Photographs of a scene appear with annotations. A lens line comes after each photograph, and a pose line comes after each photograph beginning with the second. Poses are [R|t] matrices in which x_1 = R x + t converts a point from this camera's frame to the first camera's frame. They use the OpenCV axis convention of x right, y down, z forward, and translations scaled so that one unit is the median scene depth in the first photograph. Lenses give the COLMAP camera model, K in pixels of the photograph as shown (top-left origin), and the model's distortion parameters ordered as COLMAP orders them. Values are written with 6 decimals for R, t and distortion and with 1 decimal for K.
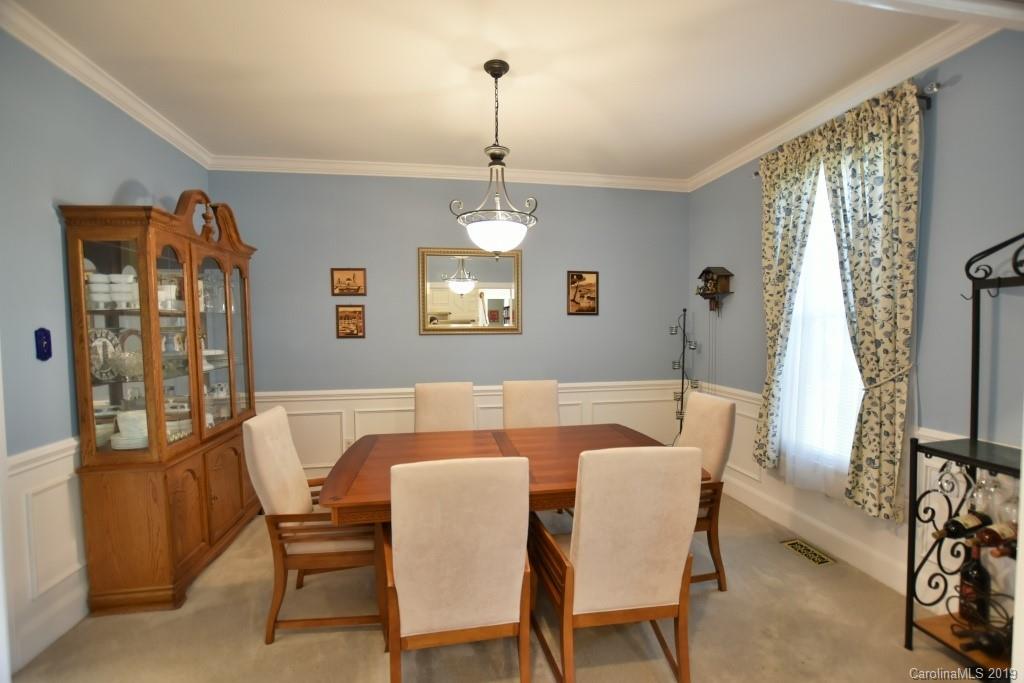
lens RADIAL K [[445.8, 0, 511.4], [0, 445.8, 336.8], [0, 0, 1]] dist [-0.017853, 0.001245]
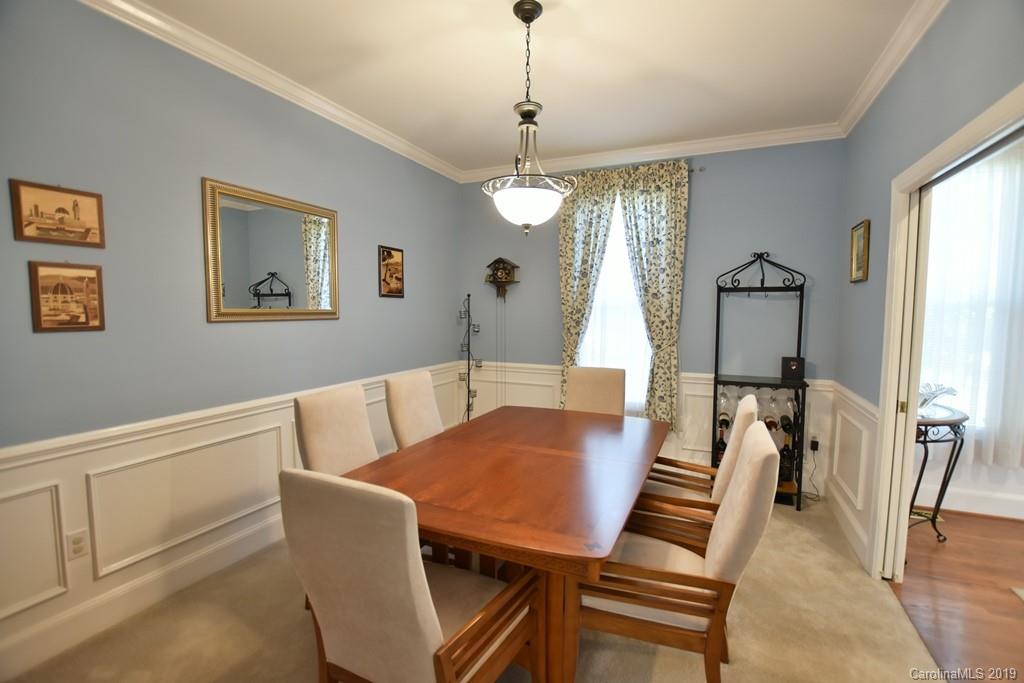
lens RADIAL K [[445.8, 0, 533.0], [0, 445.8, 335.9], [0, 0, 1]] dist [-0.017853, 0.001245]
pose [[0.571273, -0.040851, 0.819743, -0.604460], [0.012531, 0.999078, 0.041056, -0.007046], [-0.820664, -0.013182, 0.571259, 0.390858]]
